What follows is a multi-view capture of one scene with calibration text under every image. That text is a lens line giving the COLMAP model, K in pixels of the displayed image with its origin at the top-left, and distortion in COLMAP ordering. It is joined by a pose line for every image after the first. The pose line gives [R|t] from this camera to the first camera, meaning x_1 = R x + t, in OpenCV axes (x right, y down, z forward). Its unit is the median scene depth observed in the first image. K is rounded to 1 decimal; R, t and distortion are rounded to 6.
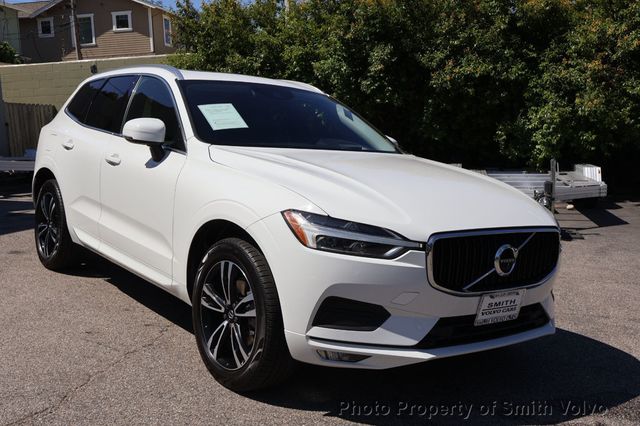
lens RADIAL K [[738.6, 0, 317.8], [0, 738.6, 213.9], [0, 0, 1]] dist [-0.029480, 0.000000]
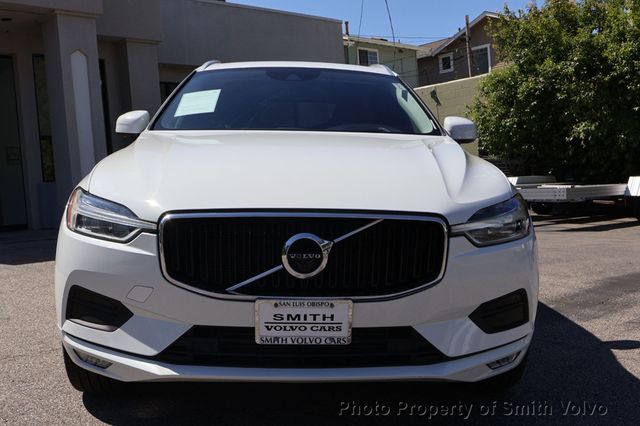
lens RADIAL K [[738.6, 0, 319.8], [0, 738.6, 212.0], [0, 0, 1]] dist [-0.029480, 0.000000]
pose [[0.800207, -0.006079, -0.599693, 0.684887], [-0.026662, 0.998599, -0.045699, 0.053503], [0.599131, 0.052558, 0.798924, 0.444834]]
